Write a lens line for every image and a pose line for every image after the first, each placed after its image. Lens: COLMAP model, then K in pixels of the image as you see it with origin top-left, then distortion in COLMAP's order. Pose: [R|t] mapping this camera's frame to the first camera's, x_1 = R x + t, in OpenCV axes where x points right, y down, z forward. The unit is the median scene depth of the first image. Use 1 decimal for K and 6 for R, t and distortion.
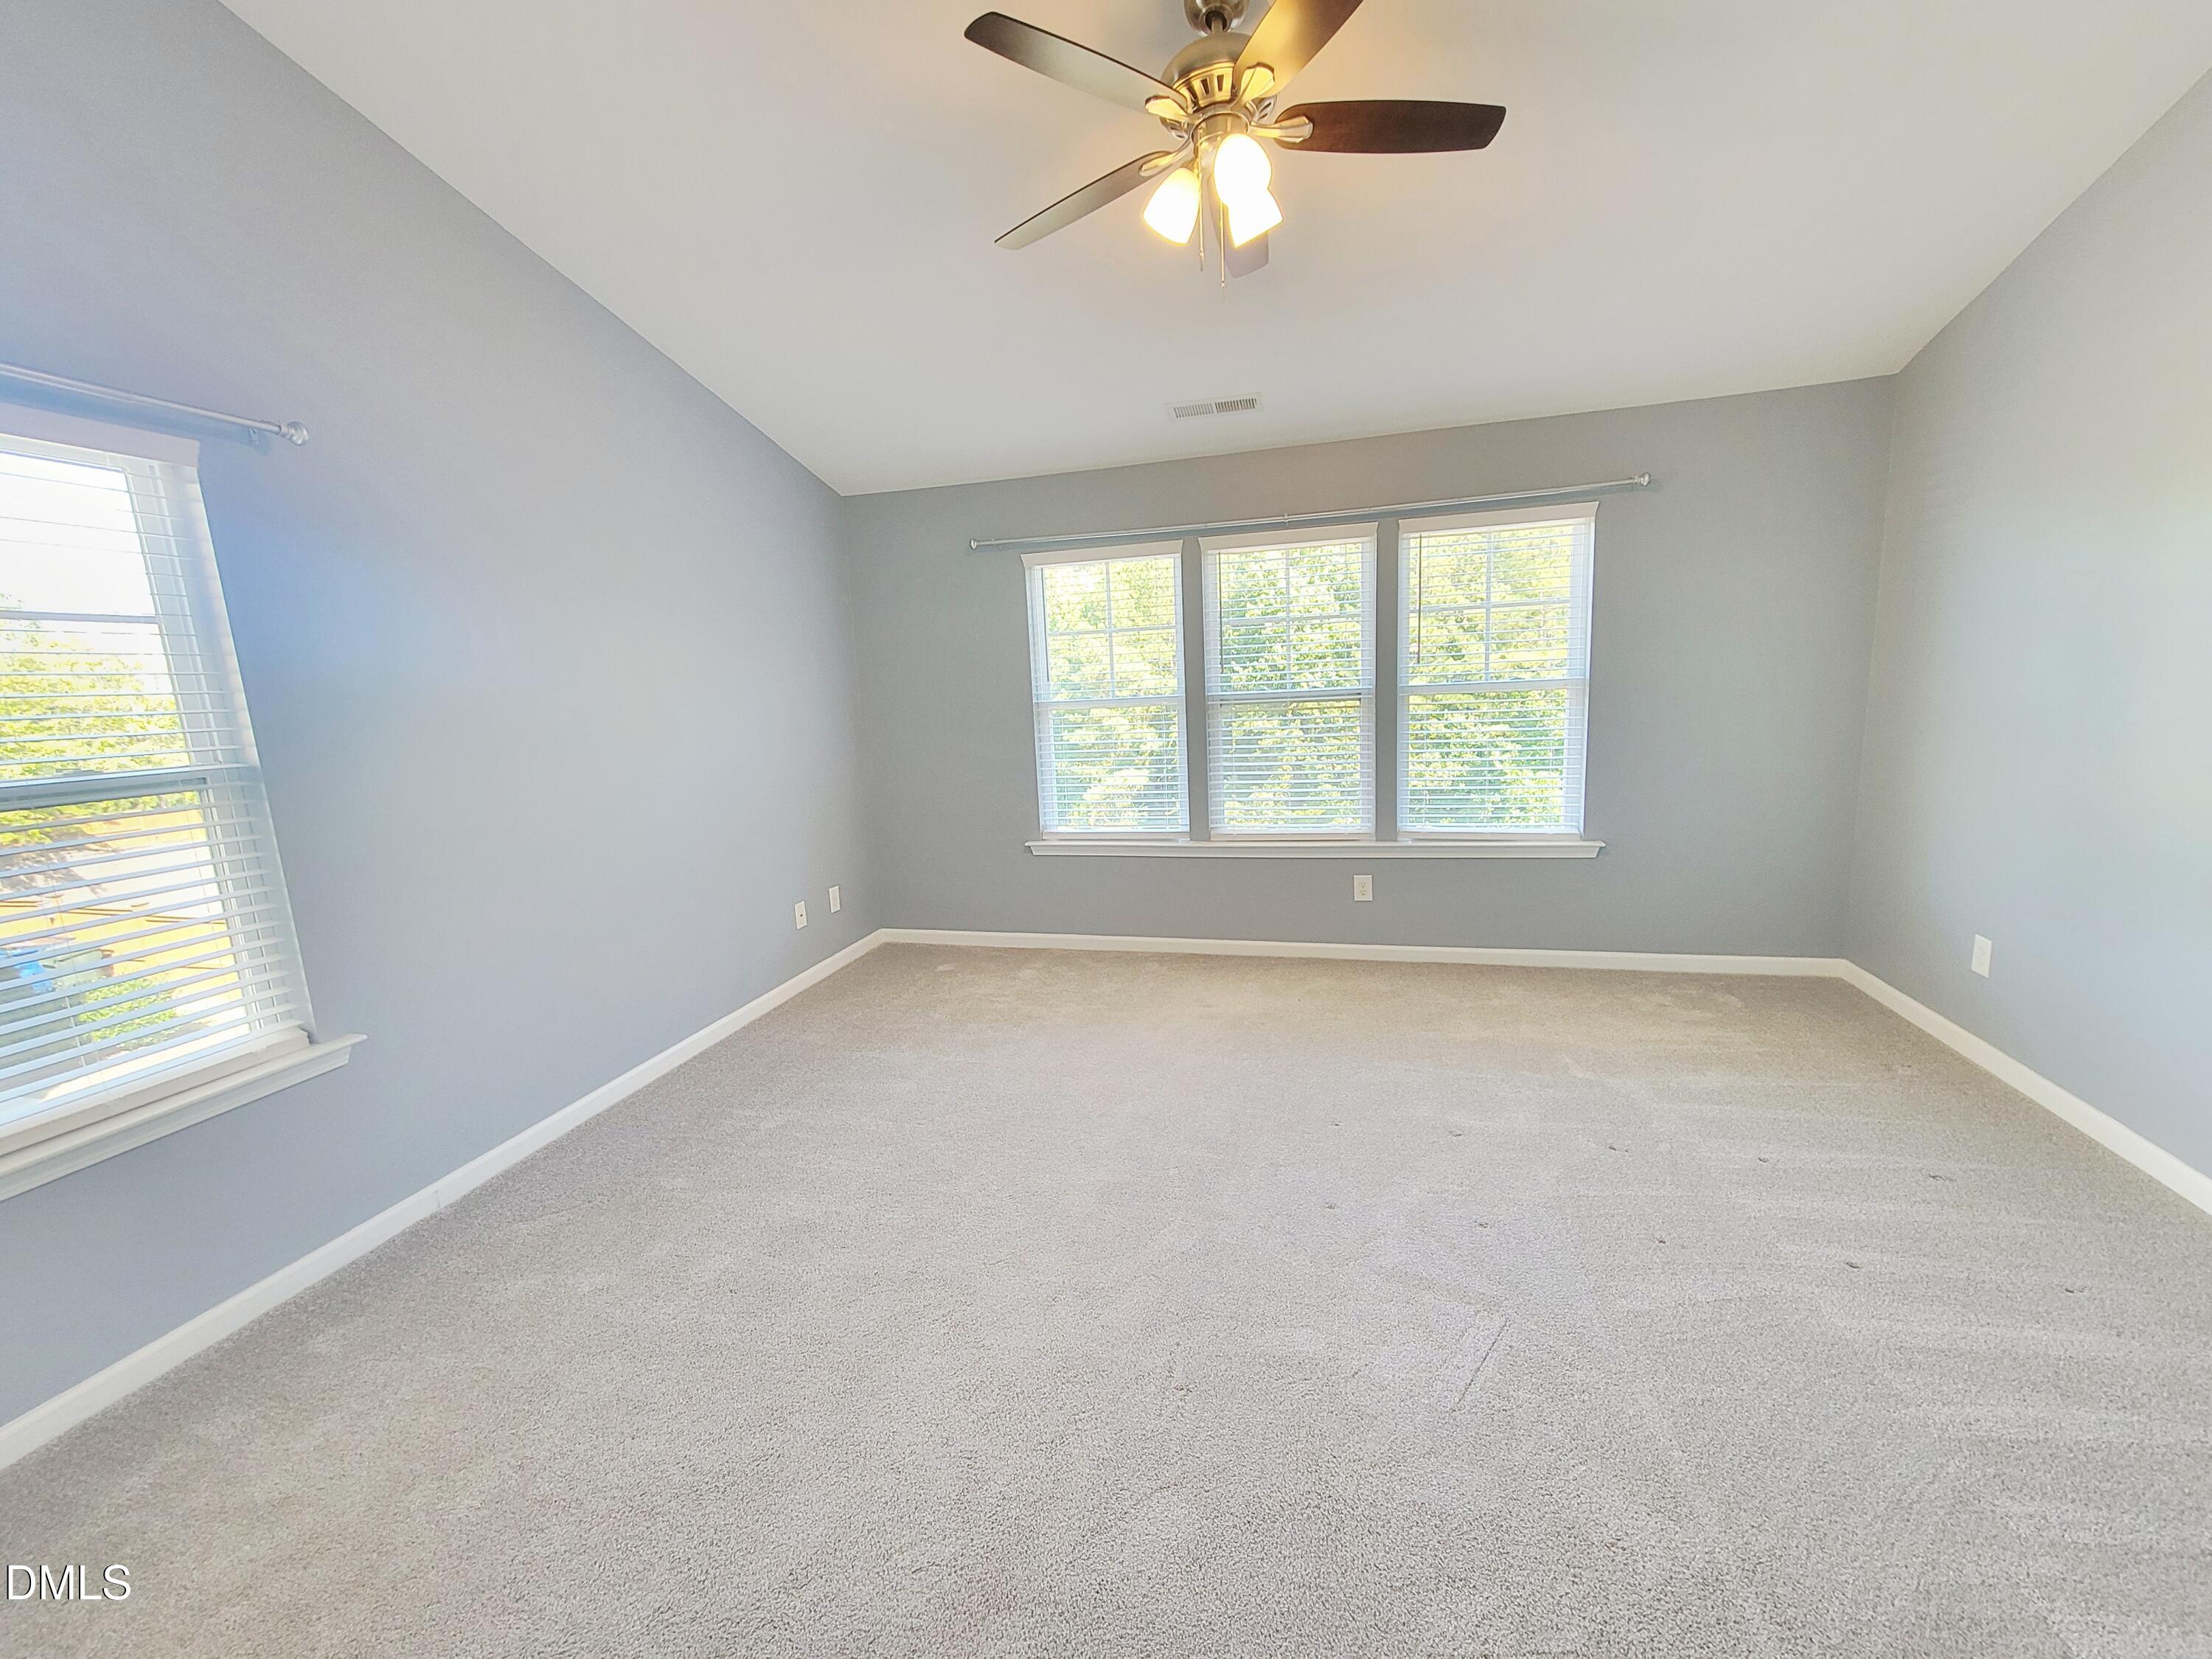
lens RADIAL K [[902.3, 0, 1091.2], [0, 902.3, 831.8], [0, 0, 1]] dist [-0.000516, -0.000701]
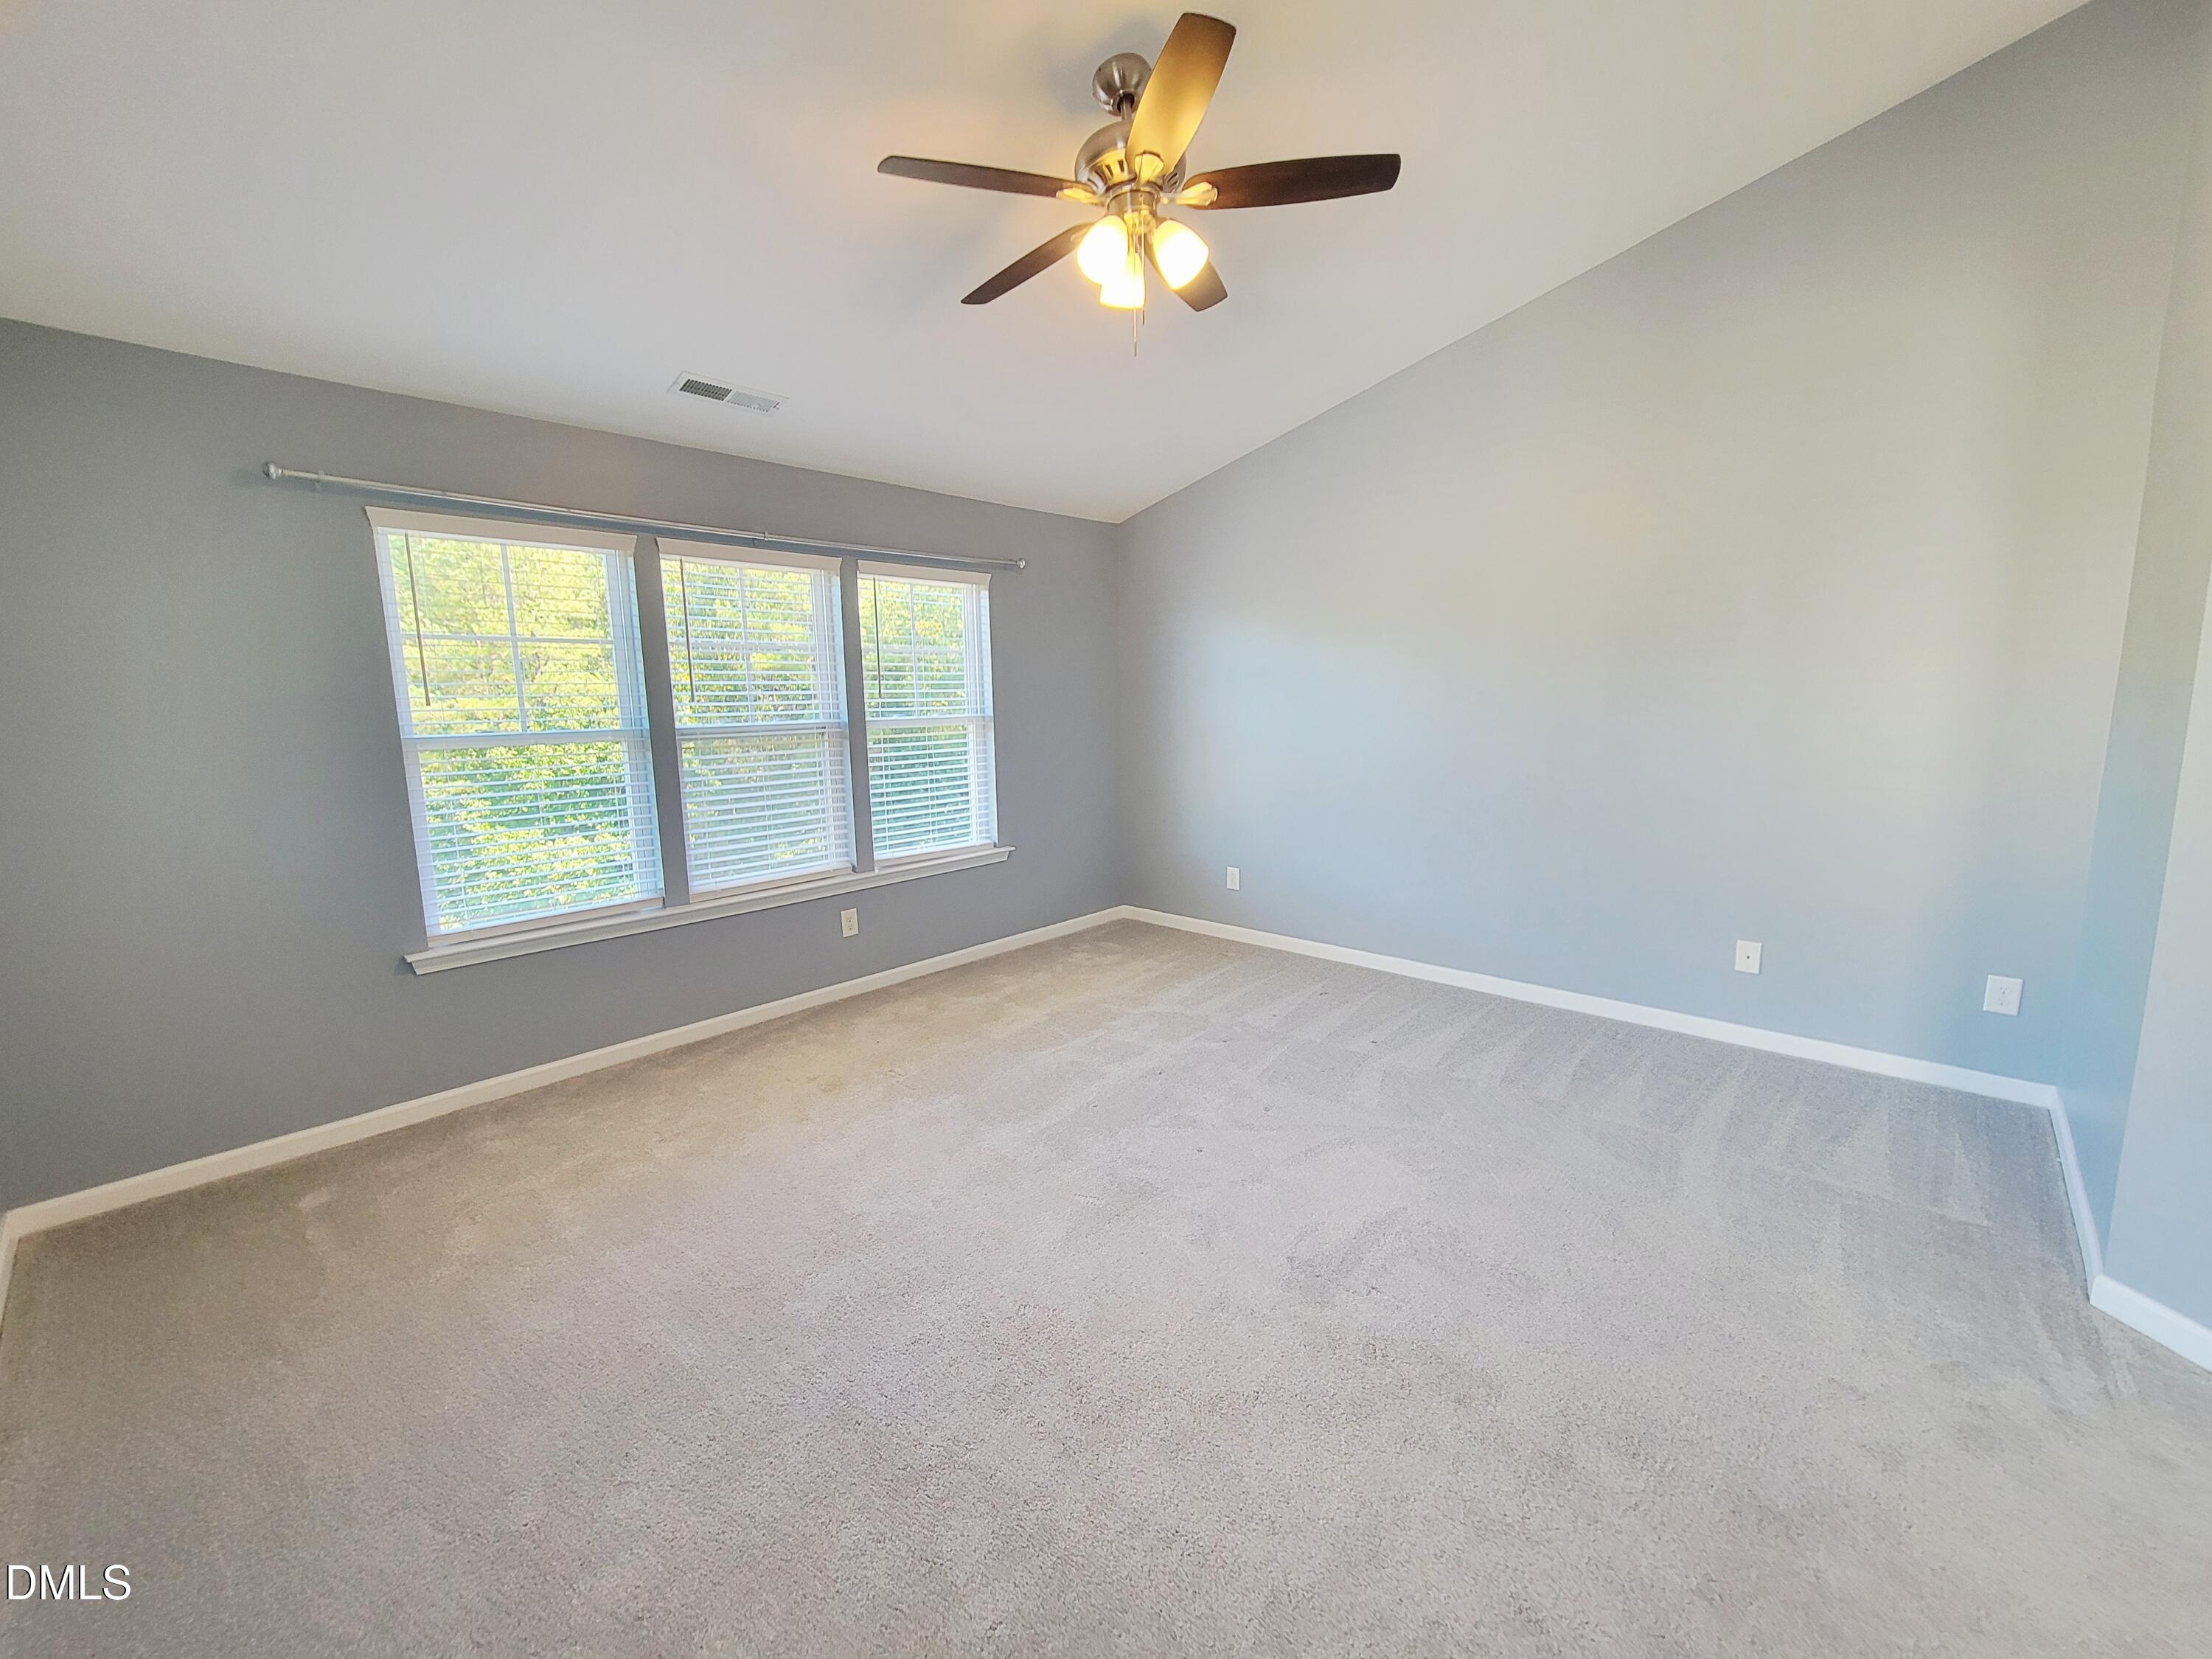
lens RADIAL K [[899.1, 0, 1094.7], [0, 899.1, 831.1], [0, 0, 1]] dist [0.004577, -0.004549]
pose [[0.459229, -0.092655, 0.883473, -0.447839], [0.144906, 0.989038, 0.028404, -0.026633], [-0.876419, 0.114976, 0.467621, 0.297955]]
